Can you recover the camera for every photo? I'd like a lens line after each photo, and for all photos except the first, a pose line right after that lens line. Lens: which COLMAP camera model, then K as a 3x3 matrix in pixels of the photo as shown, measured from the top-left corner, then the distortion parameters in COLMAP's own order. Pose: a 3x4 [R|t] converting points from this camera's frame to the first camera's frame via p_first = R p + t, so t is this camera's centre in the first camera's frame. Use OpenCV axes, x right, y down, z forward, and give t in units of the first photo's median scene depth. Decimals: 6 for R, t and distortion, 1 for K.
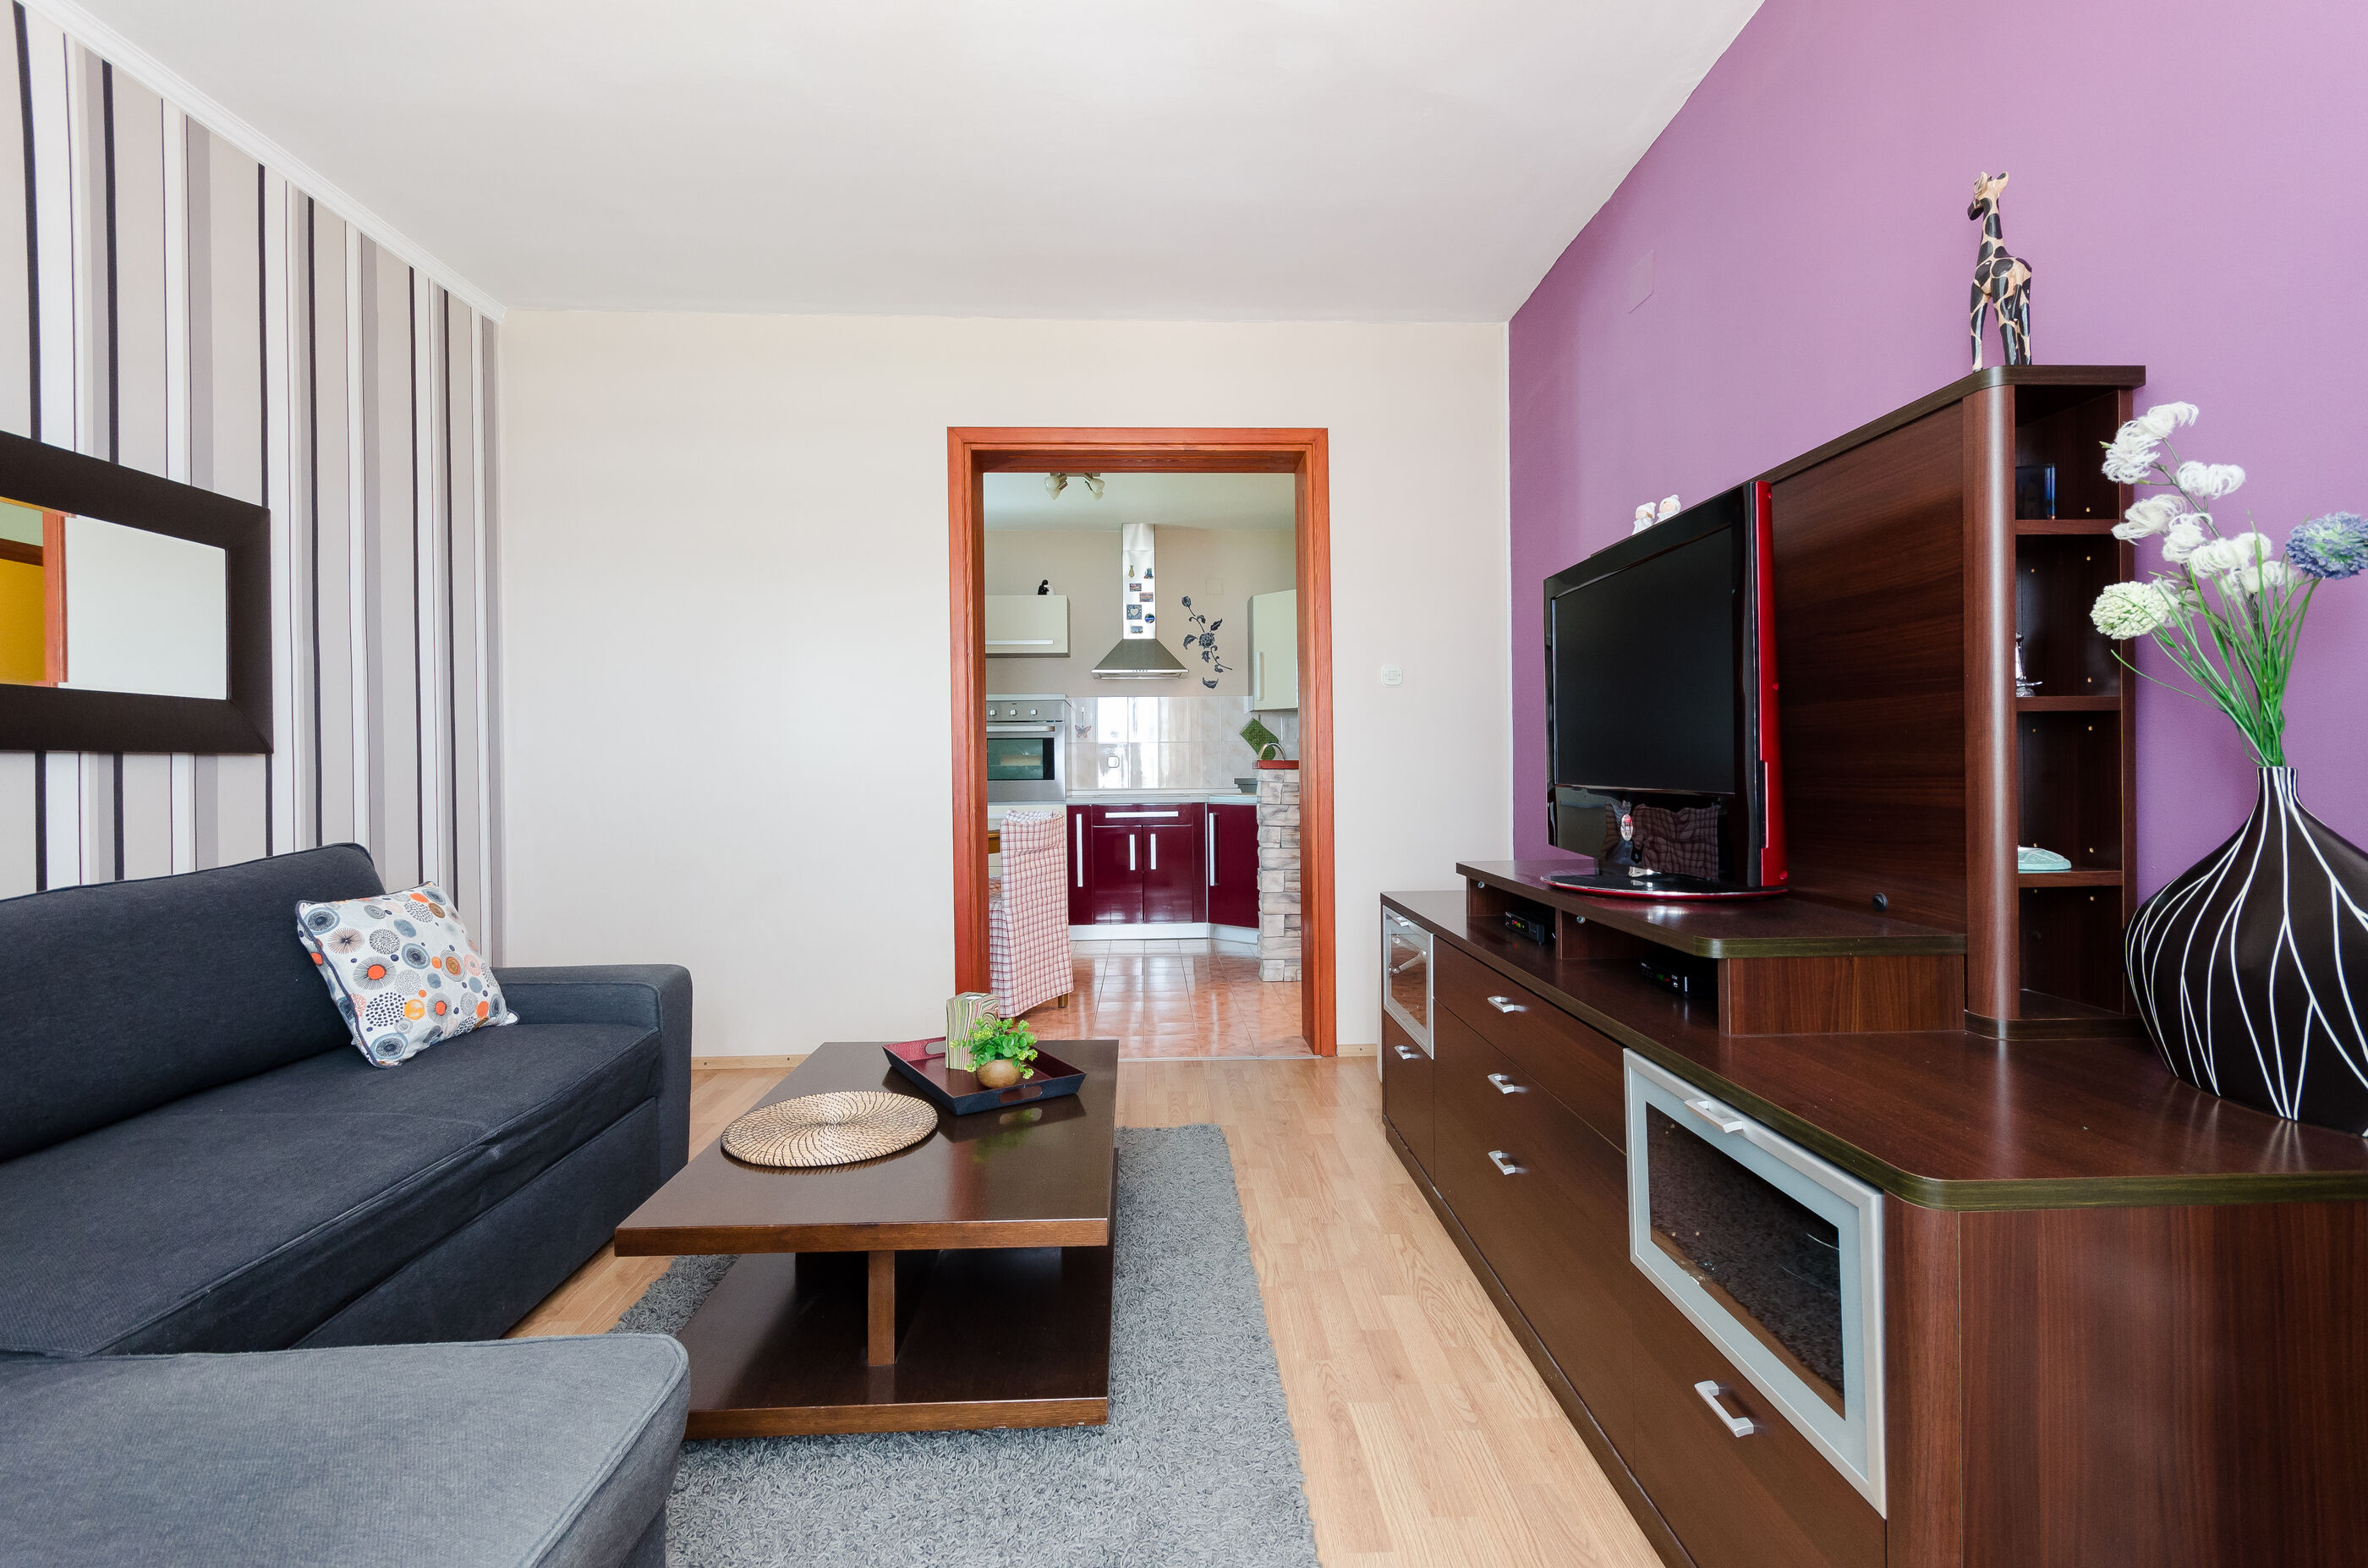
lens RADIAL K [[1060.0, 0, 1187.6], [0, 1060.0, 768.4], [0, 0, 1]] dist [0.000672, 0.000335]
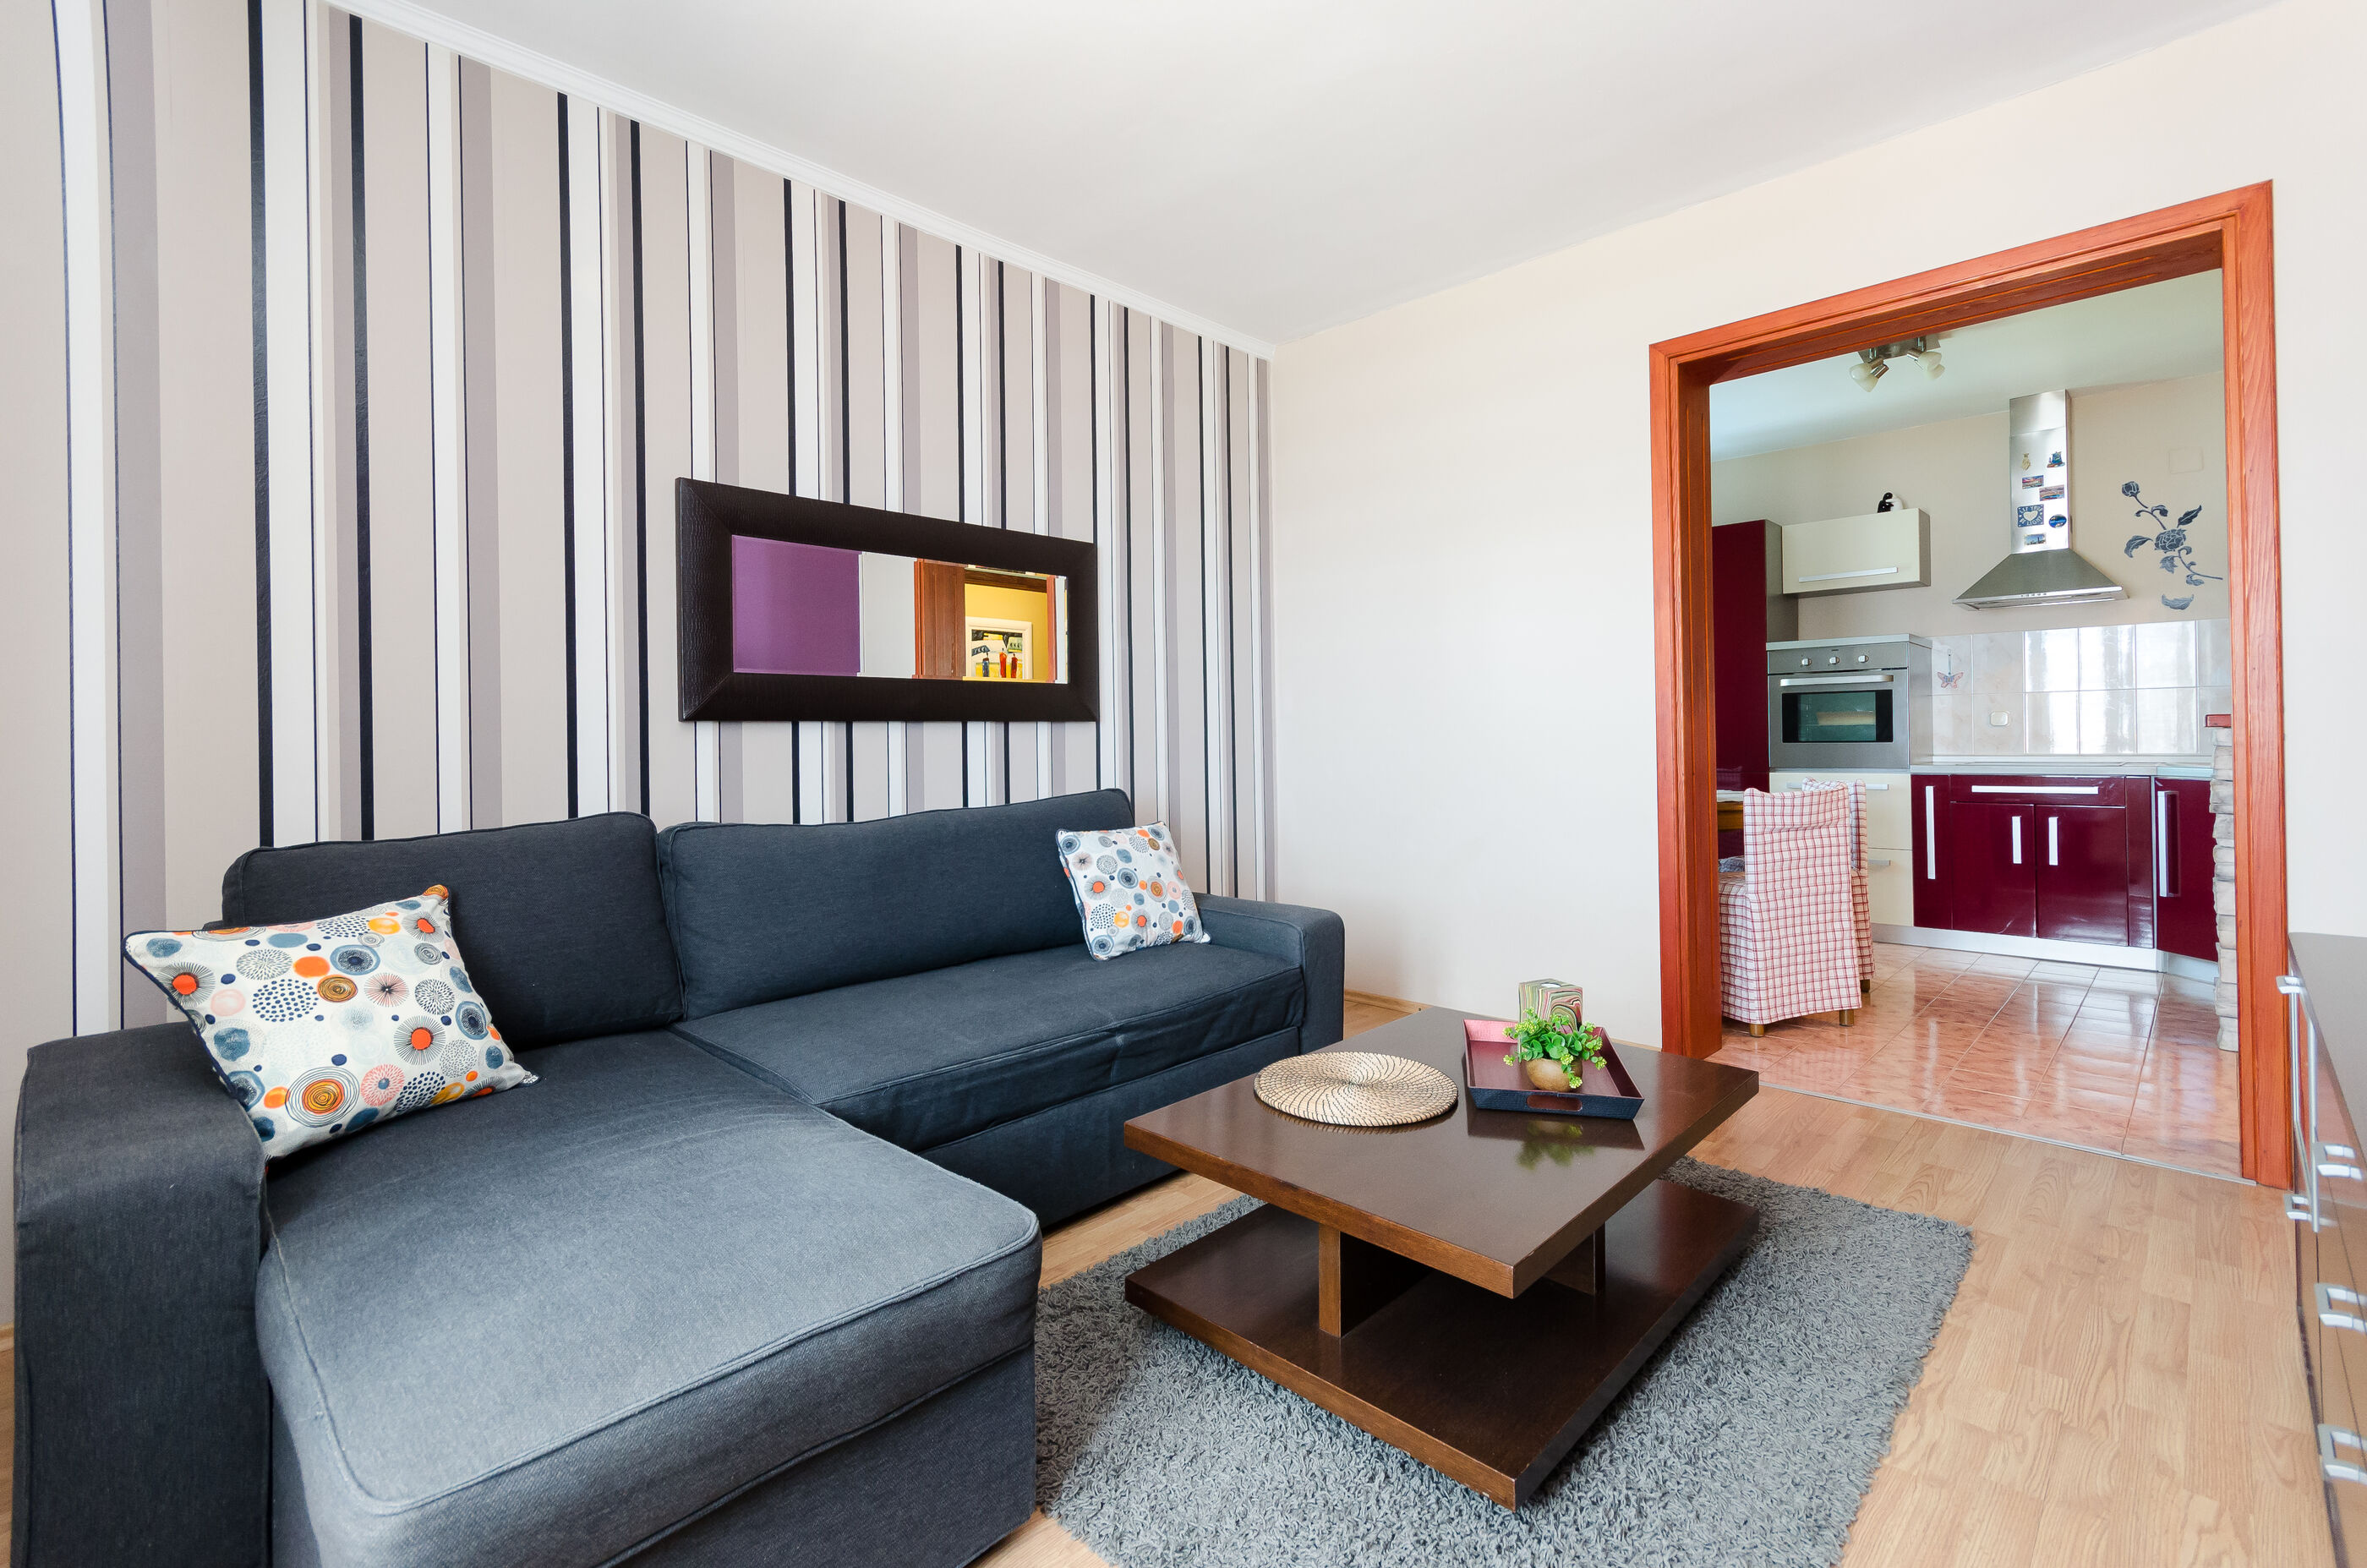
lens RADIAL K [[1052.8, 0, 1167.8], [0, 1052.8, 740.9], [0, 0, 1]] dist [0.000279, 0.000587]
pose [[0.677227, 0.003402, -0.735766, 0.225876], [0.005519, 0.999938, 0.009704, -0.002195], [0.735753, -0.010633, 0.677166, 0.153806]]
